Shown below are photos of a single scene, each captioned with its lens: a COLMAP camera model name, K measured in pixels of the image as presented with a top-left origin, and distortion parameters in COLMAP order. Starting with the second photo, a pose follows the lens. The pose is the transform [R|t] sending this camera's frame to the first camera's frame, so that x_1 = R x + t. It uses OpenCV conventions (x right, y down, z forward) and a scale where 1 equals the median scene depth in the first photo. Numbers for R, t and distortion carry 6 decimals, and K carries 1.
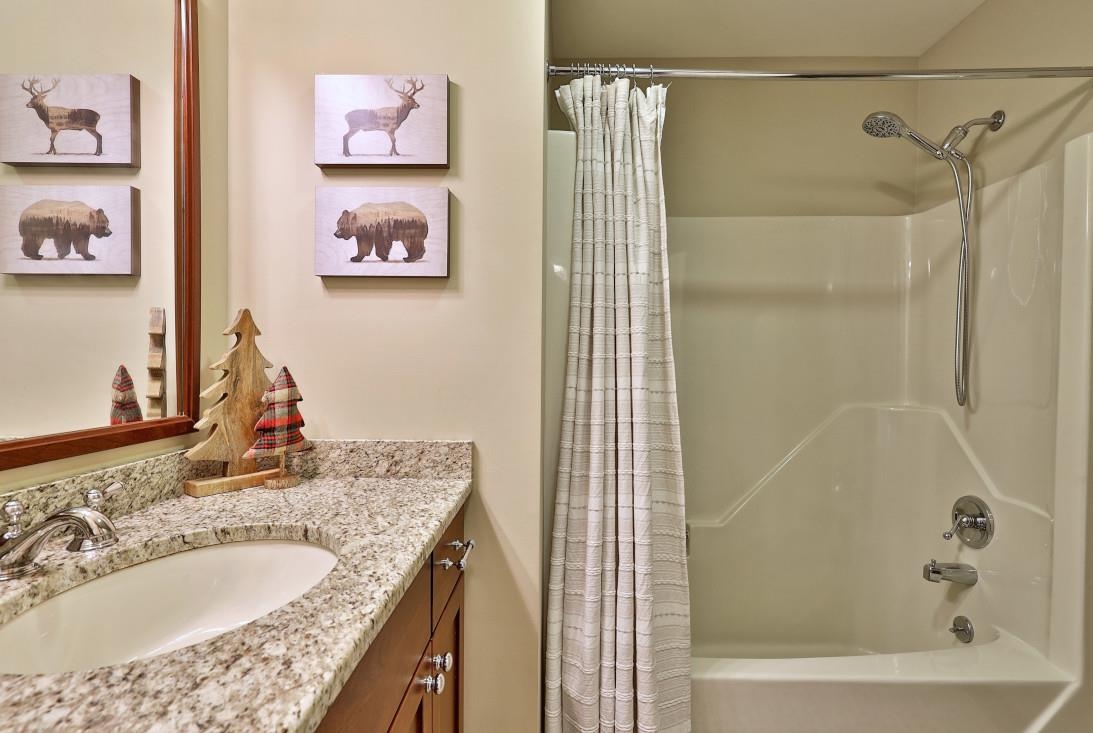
lens RADIAL K [[530.3, 0, 550.7], [0, 530.3, 365.0], [0, 0, 1]] dist [-0.002844, 0.000084]
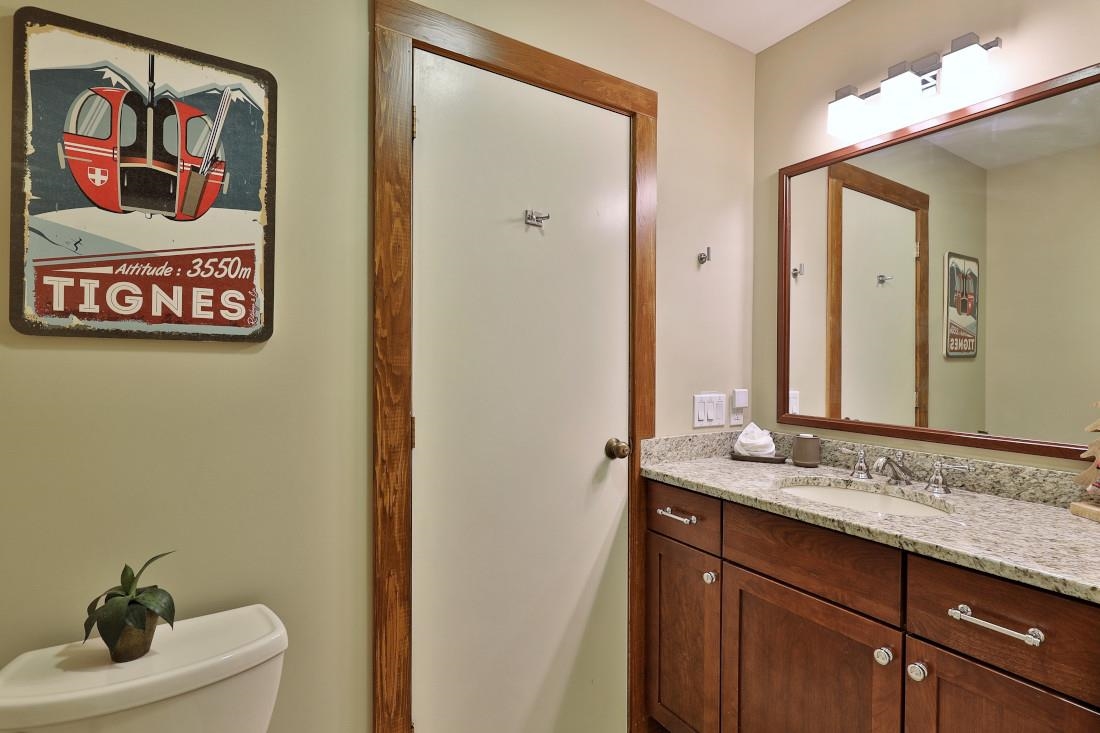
lens RADIAL K [[530.4, 0, 550.0], [0, 530.4, 364.7], [0, 0, 1]] dist [0.003677, -0.001142]
pose [[-0.823424, -0.002857, -0.567419, 0.881380], [-0.021600, 0.999420, 0.026314, -0.080303], [0.567015, 0.033924, -0.823009, 1.192861]]
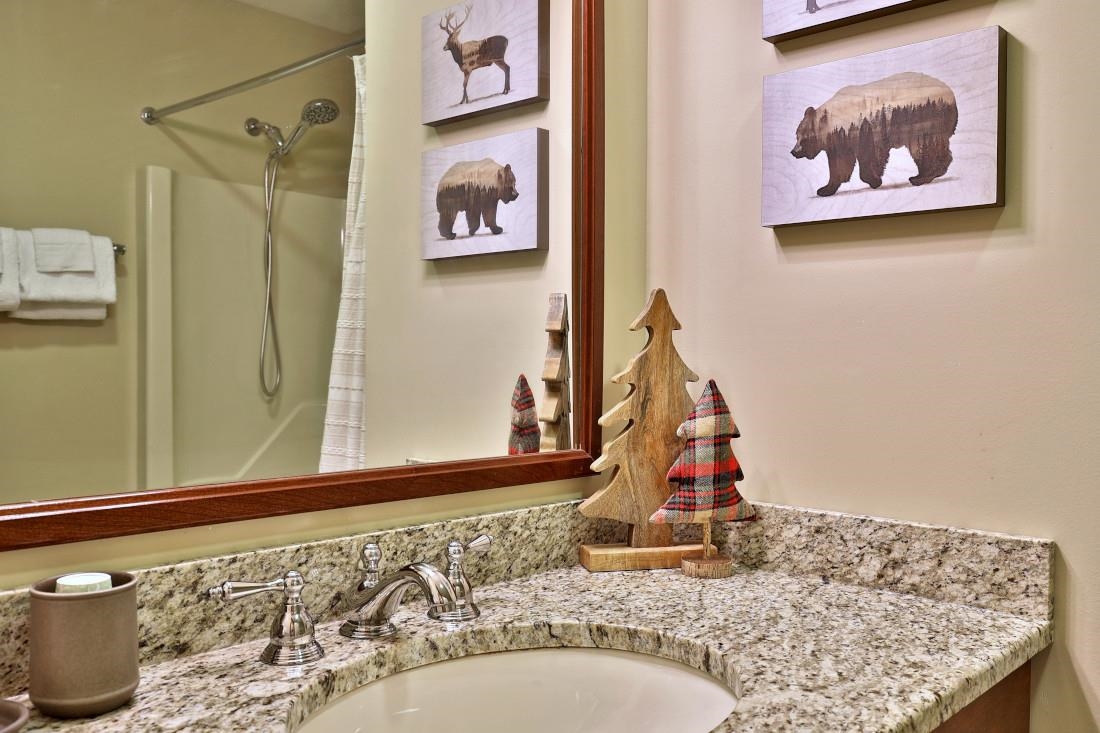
lens RADIAL K [[940.0, 0, 546.4], [0, 940.0, 362.0], [0, 0, 1]] dist [-0.013087, 0.016088]
pose [[0.733875, 0.002890, -0.679279, 0.096197], [-0.009803, 0.999932, -0.006337, -0.008772], [0.679214, 0.011309, 0.733853, 0.070697]]
